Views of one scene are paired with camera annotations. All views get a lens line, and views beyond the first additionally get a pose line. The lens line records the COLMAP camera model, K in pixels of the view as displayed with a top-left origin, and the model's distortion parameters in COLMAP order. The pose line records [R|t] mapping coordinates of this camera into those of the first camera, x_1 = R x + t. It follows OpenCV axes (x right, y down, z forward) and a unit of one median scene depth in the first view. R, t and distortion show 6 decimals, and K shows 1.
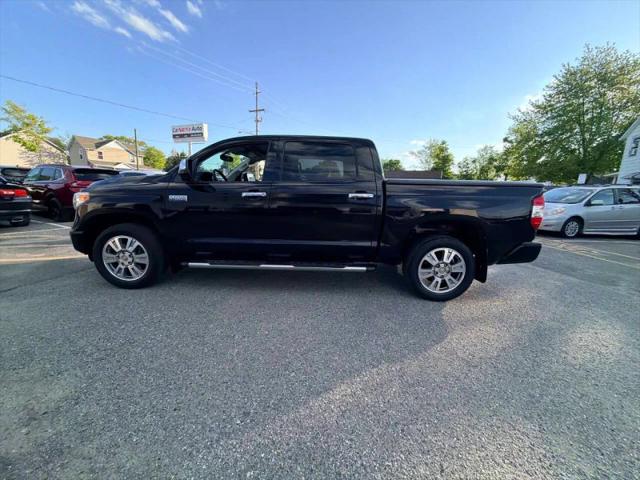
lens RADIAL K [[255.7, 0, 320.1], [0, 255.7, 237.4], [0, 0, 1]] dist [0.000260, 0.000043]
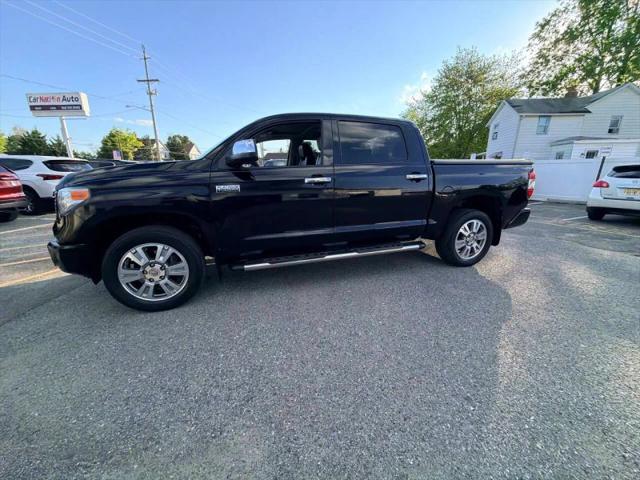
lens RADIAL K [[255.7, 0, 320.5], [0, 255.7, 237.4], [0, 0, 1]] dist [0.000260, 0.000043]
pose [[0.941676, -0.114287, 0.316521, -0.515342], [0.093990, 0.992456, 0.078721, -0.034379], [-0.323130, -0.044380, 0.945313, 0.127080]]
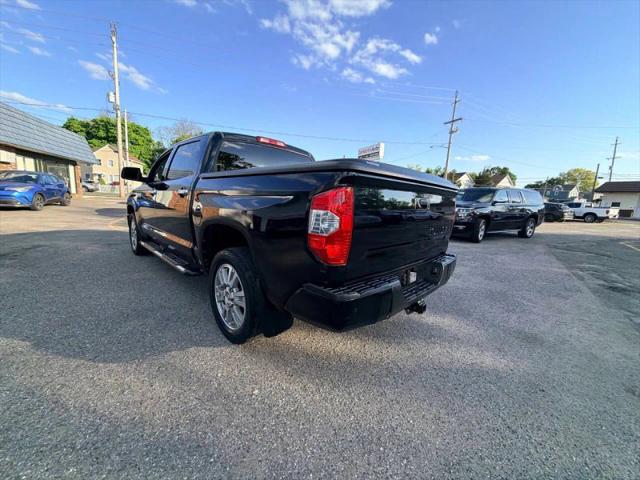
lens RADIAL K [[255.7, 0, 319.9], [0, 255.7, 239.0], [0, 0, 1]] dist [0.000260, 0.000043]
pose [[0.719133, 0.113717, -0.685504, 1.099304], [-0.154204, 0.988037, 0.002135, -0.066526], [0.677546, 0.104172, 0.728065, 0.623360]]
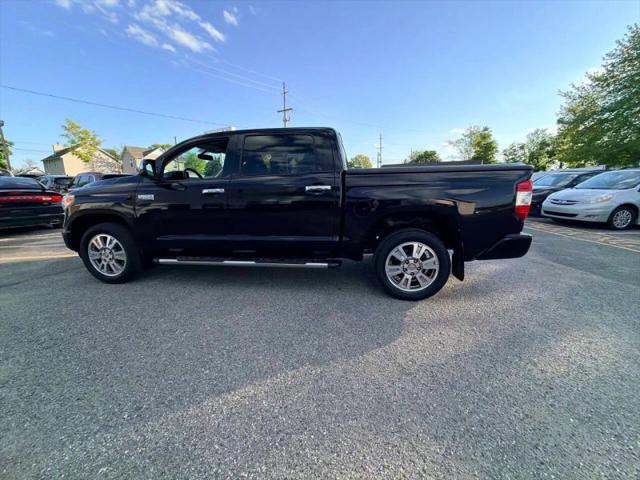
lens RADIAL K [[255.7, 0, 320.1], [0, 255.7, 237.6], [0, 0, 1]] dist [0.000260, 0.000043]
pose [[0.990789, -0.013865, -0.134705, 0.269919], [0.015557, 0.999813, 0.011522, 0.008800], [0.134520, -0.013512, 0.990819, 0.053088]]
